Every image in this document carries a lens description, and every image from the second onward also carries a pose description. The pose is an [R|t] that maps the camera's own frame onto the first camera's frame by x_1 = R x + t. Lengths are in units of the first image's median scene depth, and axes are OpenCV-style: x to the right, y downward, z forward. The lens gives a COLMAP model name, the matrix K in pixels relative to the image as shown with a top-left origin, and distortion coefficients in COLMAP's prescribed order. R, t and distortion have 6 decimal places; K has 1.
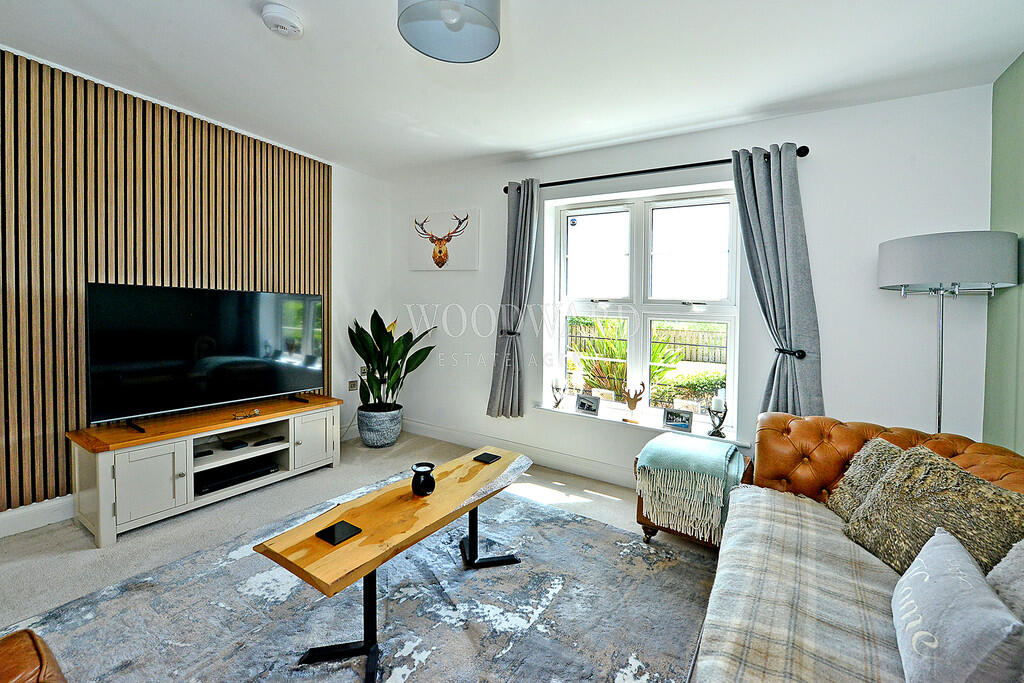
lens RADIAL K [[407.6, 0, 524.5], [0, 407.6, 323.9], [0, 0, 1]] dist [-0.002567, -0.000170]
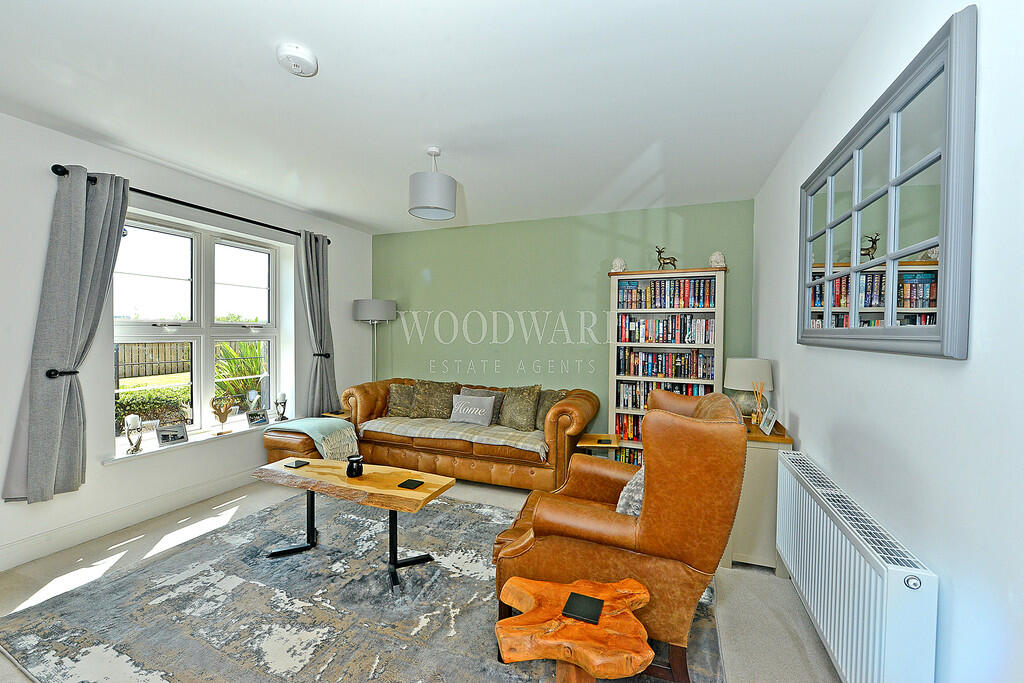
lens RADIAL K [[407.6, 0, 524.5], [0, 407.6, 323.9], [0, 0, 1]] dist [-0.002567, -0.000170]
pose [[-0.180719, -0.022746, 0.983272, -1.004876], [0.015502, 0.999542, 0.025972, -0.079025], [-0.983413, 0.019937, -0.180284, 0.391064]]
